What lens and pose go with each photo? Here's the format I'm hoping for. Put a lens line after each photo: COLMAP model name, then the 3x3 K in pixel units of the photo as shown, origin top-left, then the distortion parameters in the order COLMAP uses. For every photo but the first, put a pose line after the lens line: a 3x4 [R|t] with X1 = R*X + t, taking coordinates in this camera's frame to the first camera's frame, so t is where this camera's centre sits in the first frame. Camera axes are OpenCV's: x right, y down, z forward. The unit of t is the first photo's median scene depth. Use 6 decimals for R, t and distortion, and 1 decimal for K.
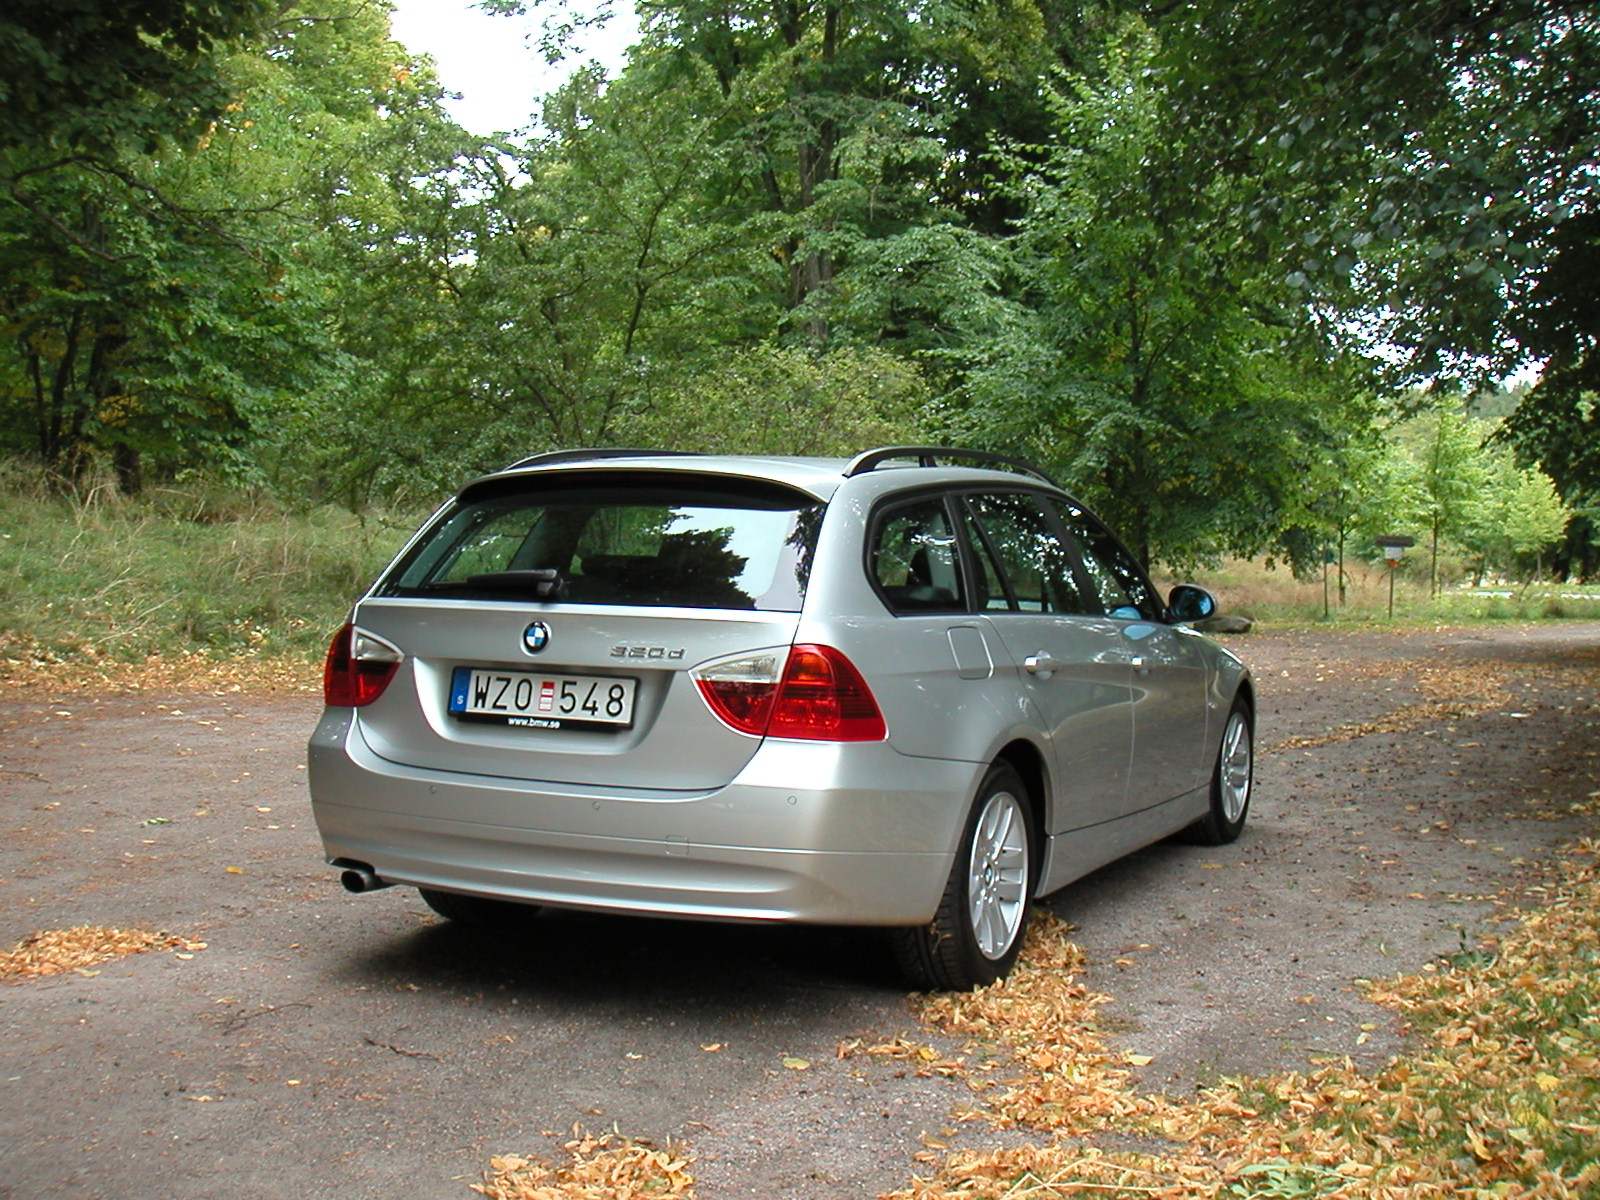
lens RADIAL K [[1853.2, 0, 798.1], [0, 1853.2, 525.9], [0, 0, 1]] dist [-0.209368, 0.226186]
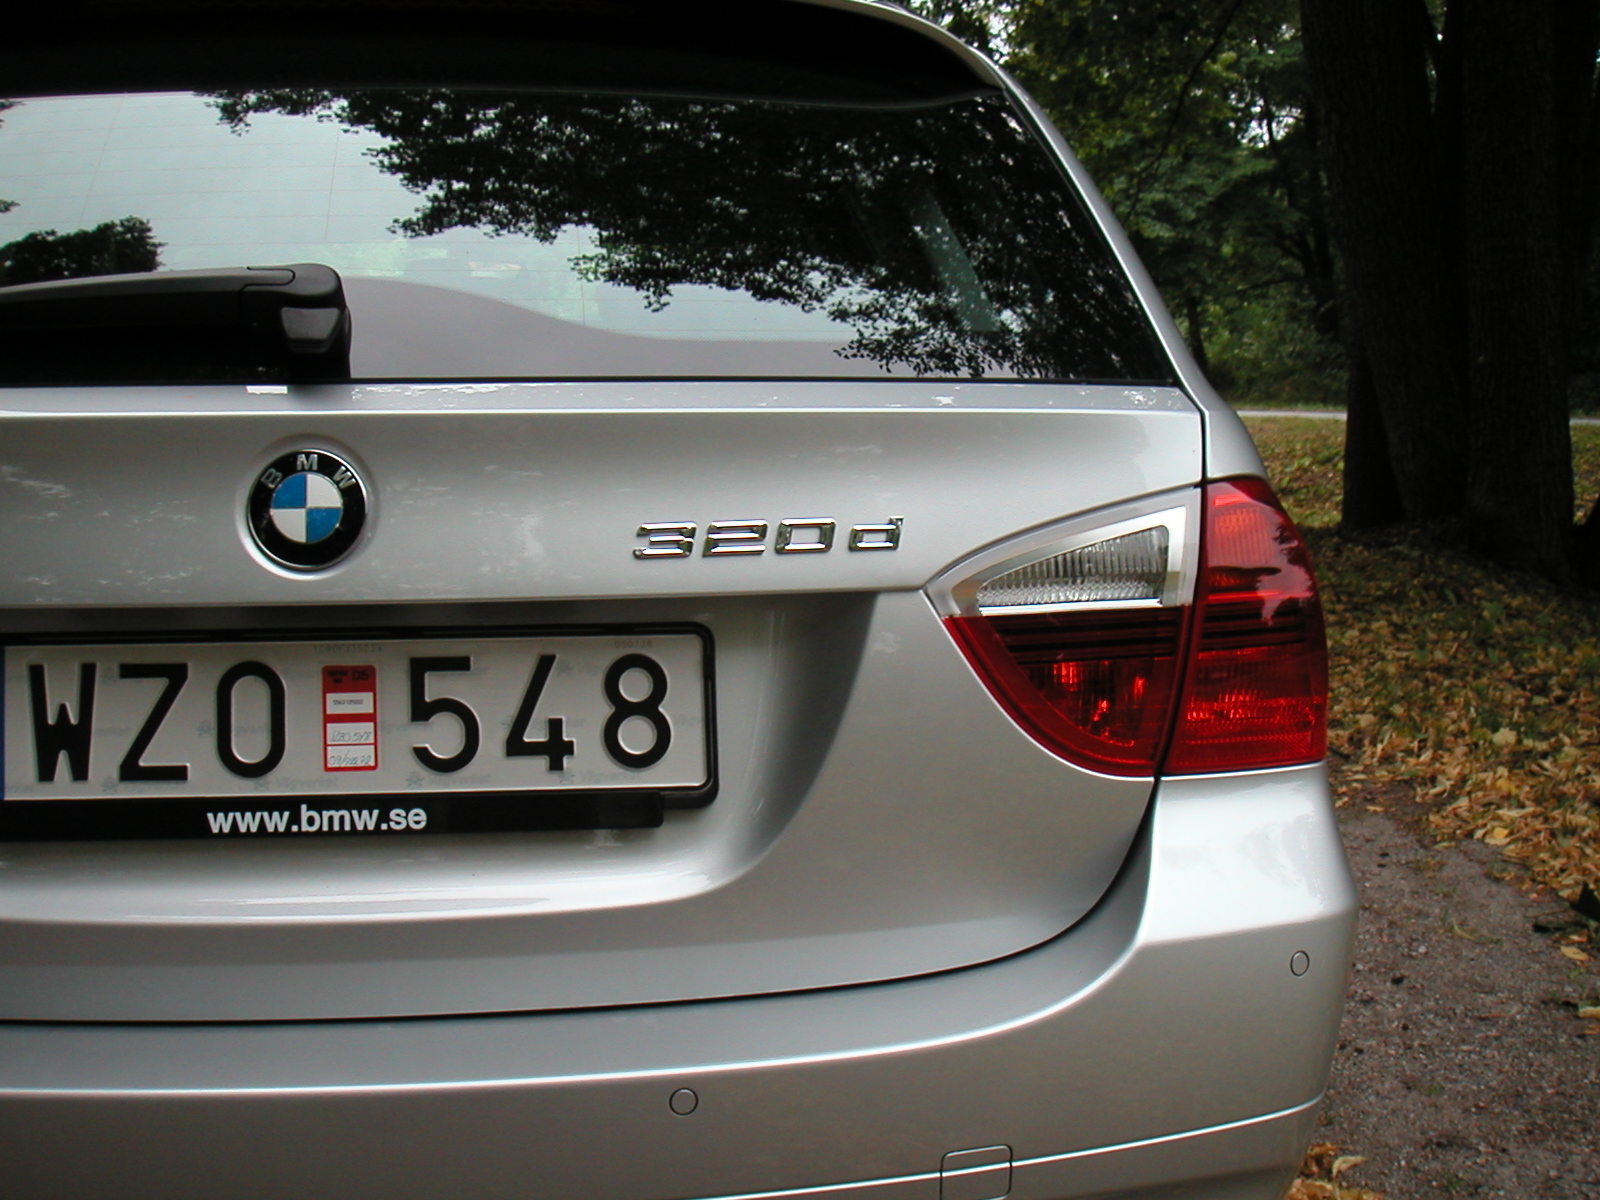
lens RADIAL K [[1853.2, 0, 798.1], [0, 1853.2, 525.9], [0, 0, 1]] dist [-0.209368, 0.226186]
pose [[0.835049, -0.062731, 0.546587, -0.208212], [0.012364, 0.995367, 0.095347, 0.034631], [-0.550036, -0.072861, 0.831956, 0.669109]]
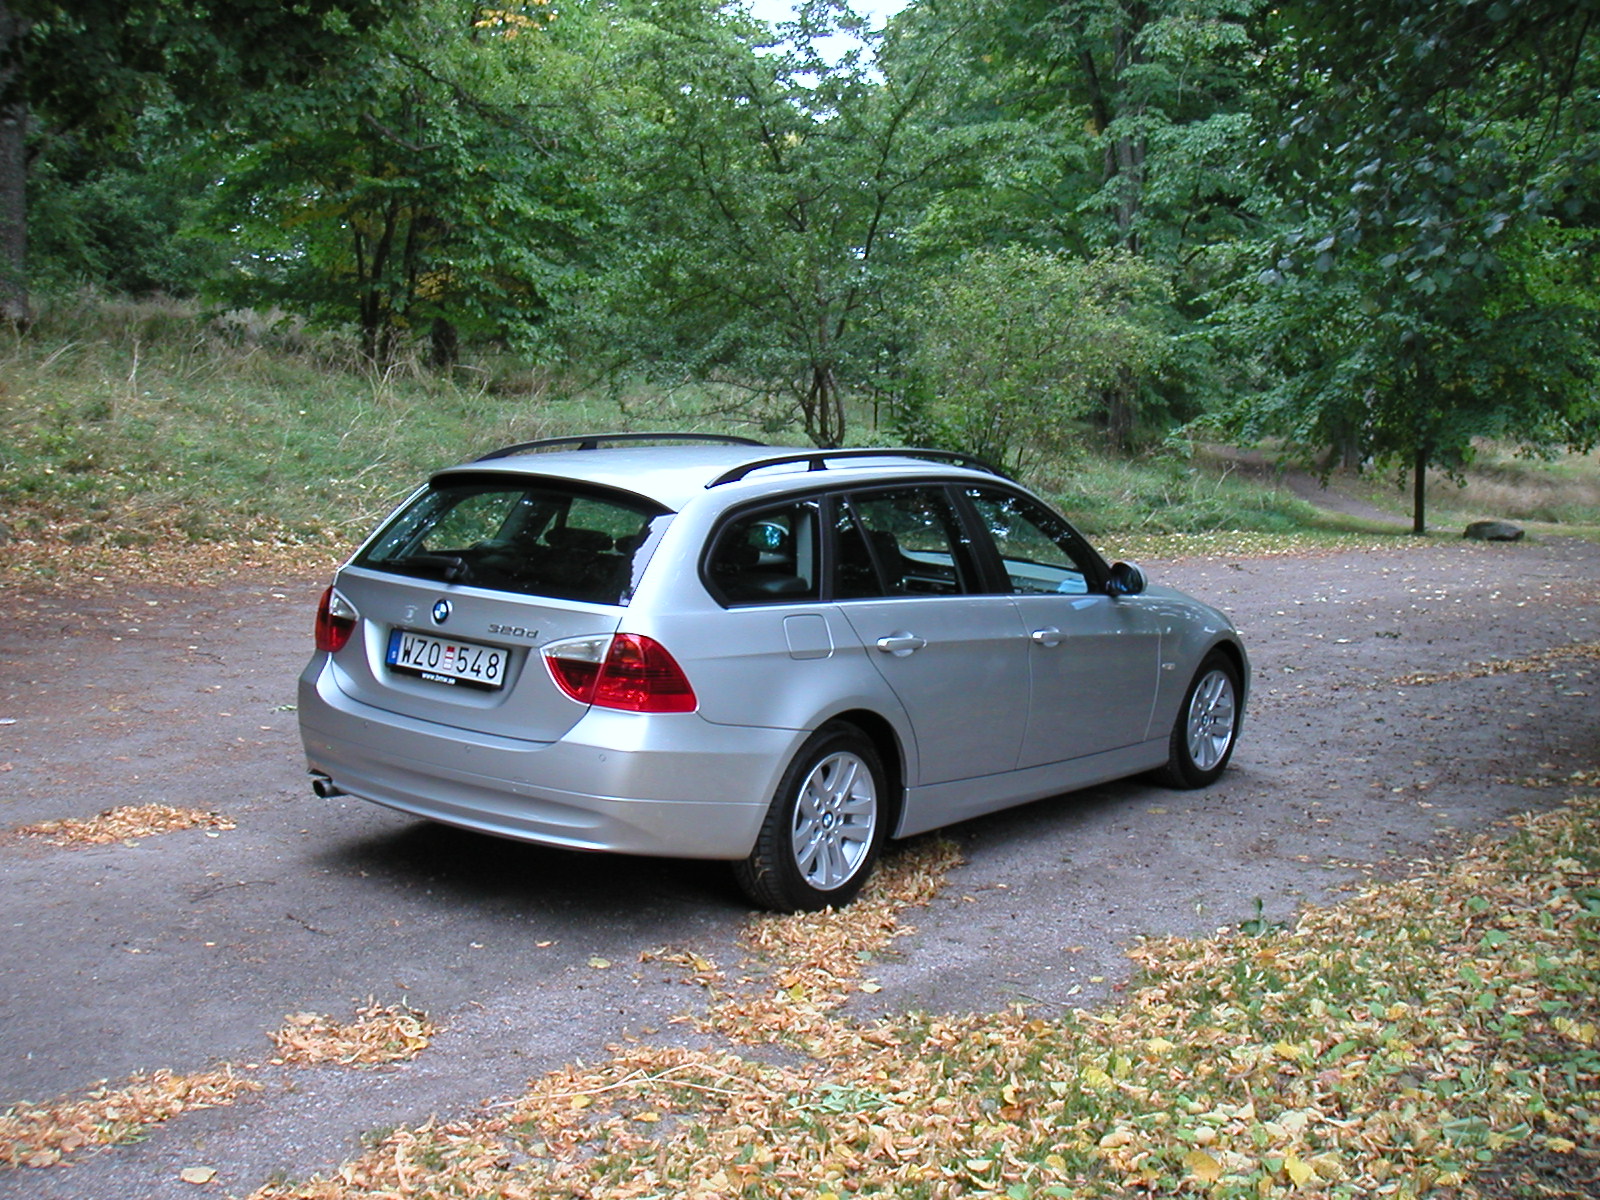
lens RADIAL K [[1853.2, 0, 798.1], [0, 1853.2, 525.9], [0, 0, 1]] dist [-0.209368, 0.226186]
pose [[0.979755, 0.045601, -0.194940, 0.311345], [-0.030143, 0.996214, 0.081541, -0.099049], [0.197920, -0.074014, 0.977420, -0.167407]]
